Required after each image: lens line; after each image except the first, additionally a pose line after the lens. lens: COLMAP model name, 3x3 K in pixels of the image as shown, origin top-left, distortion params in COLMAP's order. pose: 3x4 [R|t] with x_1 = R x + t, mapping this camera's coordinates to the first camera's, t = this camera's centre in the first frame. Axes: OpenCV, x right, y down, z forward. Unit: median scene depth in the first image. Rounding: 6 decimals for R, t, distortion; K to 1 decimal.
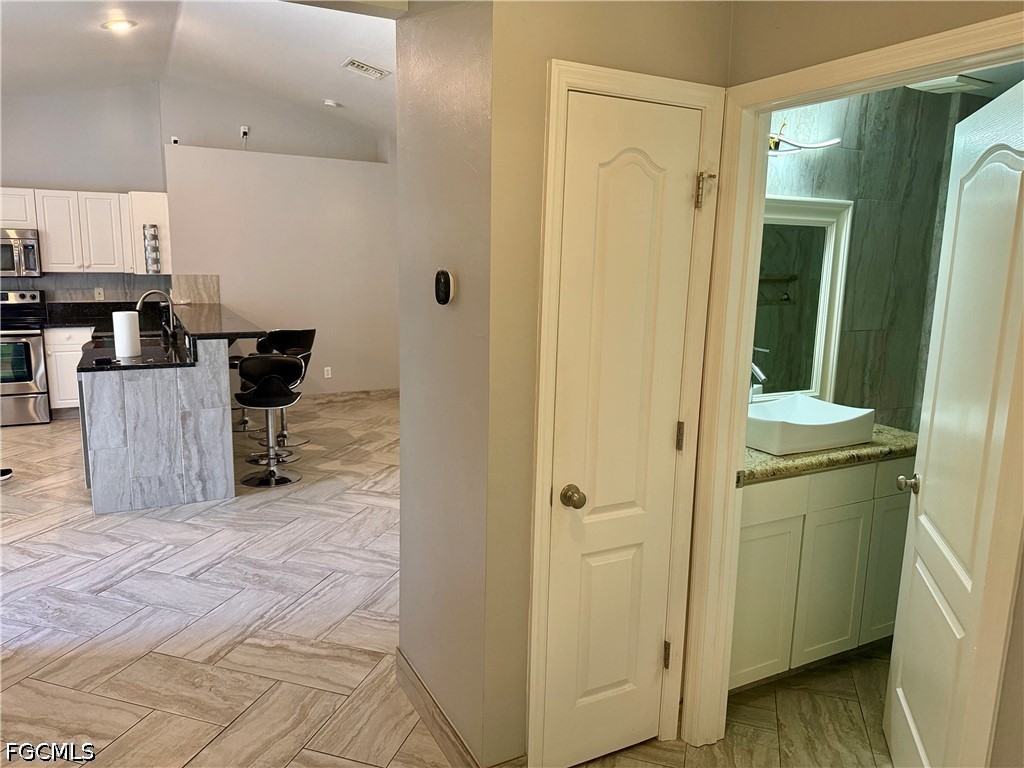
lens RADIAL K [[717.8, 0, 509.0], [0, 717.8, 386.7], [0, 0, 1]] dist [0.064215, -0.090540]
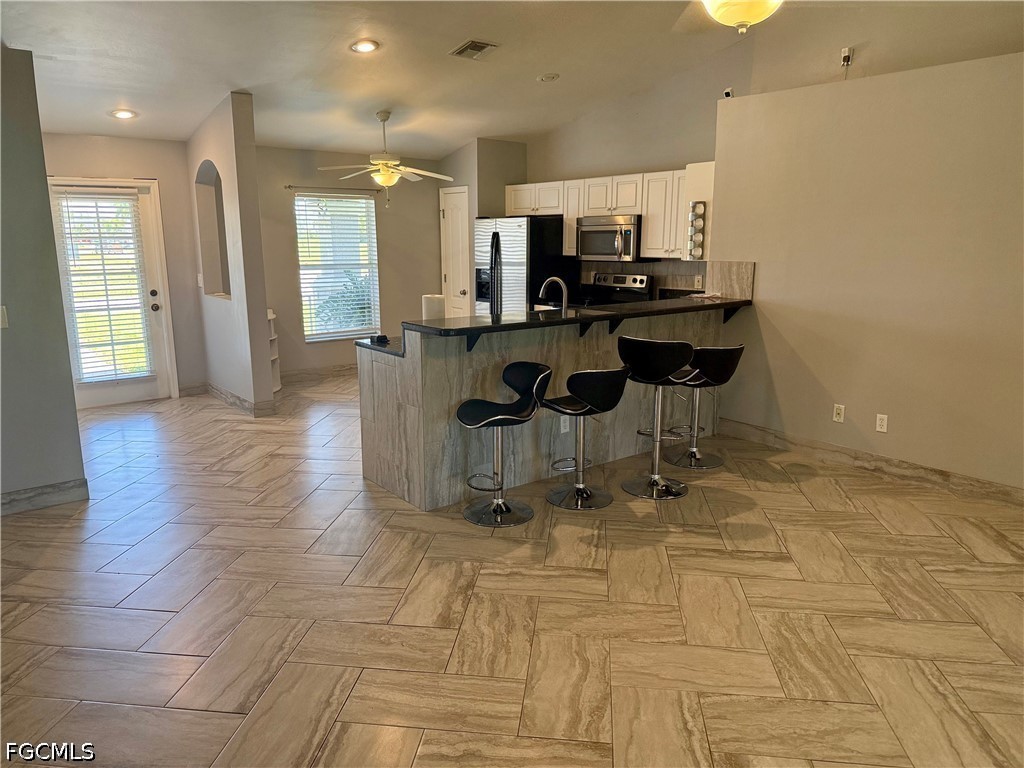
lens RADIAL K [[717.8, 0, 511.2], [0, 717.8, 382.6], [0, 0, 1]] dist [0.064215, -0.090540]
pose [[0.189451, 0.177105, -0.965786, 0.464796], [-0.170810, 0.974546, 0.145205, -0.147472], [0.966919, 0.137457, 0.214880, 0.911827]]
